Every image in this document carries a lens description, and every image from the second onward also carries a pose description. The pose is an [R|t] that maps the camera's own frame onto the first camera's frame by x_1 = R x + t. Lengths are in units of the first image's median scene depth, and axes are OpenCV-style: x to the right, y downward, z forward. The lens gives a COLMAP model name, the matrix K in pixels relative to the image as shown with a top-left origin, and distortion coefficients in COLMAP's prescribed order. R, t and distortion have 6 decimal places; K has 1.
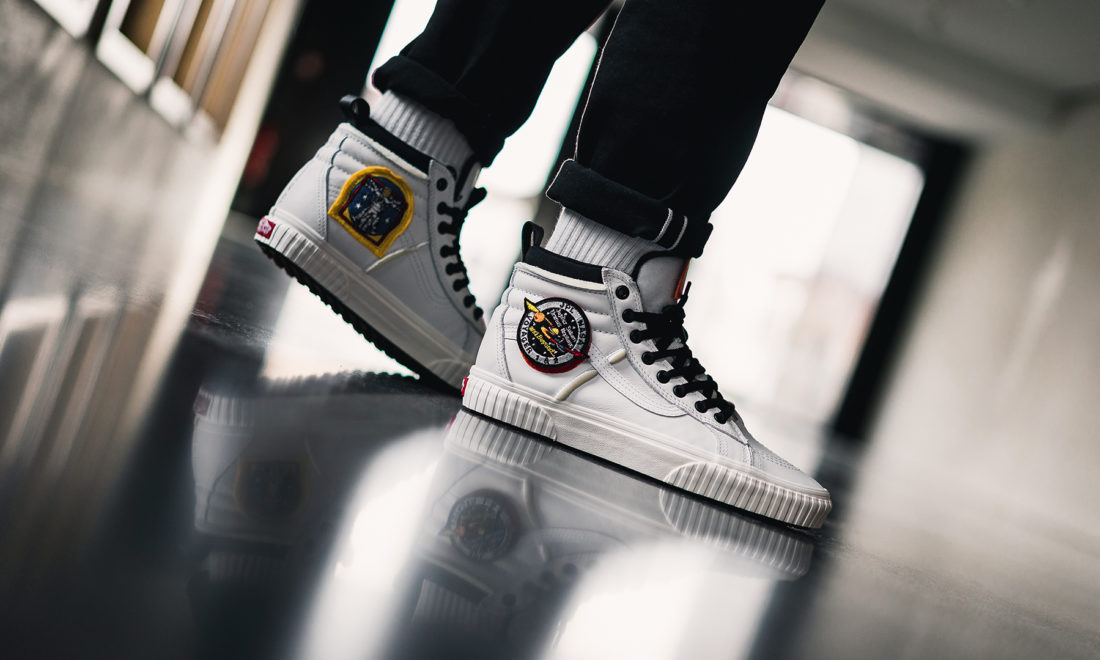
lens RADIAL K [[1612.4, 0, 551.8], [0, 1612.4, 326.0], [0, 0, 1]] dist [-0.254043, 0.000000]
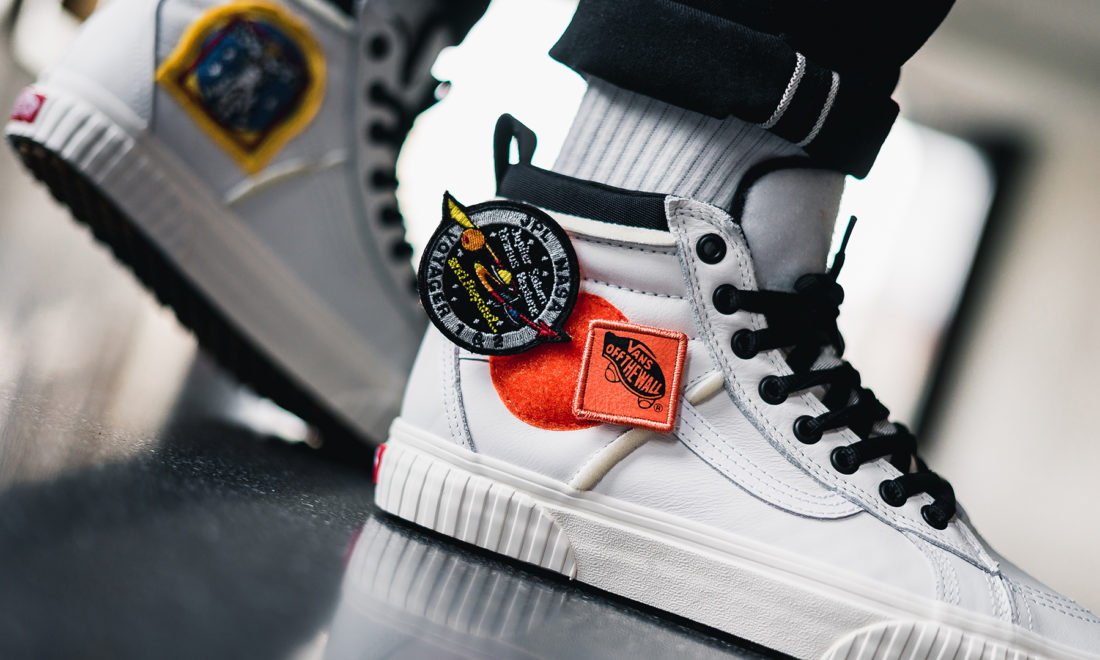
lens RADIAL K [[1612.4, 0, 545.9], [0, 1612.4, 340.8], [0, 0, 1]] dist [-0.254043, 0.000000]
pose [[0.998747, -0.033290, -0.037356, 0.013241], [0.032790, 0.999365, -0.013920, 0.010305], [0.037795, 0.012677, 0.999205, 0.546727]]
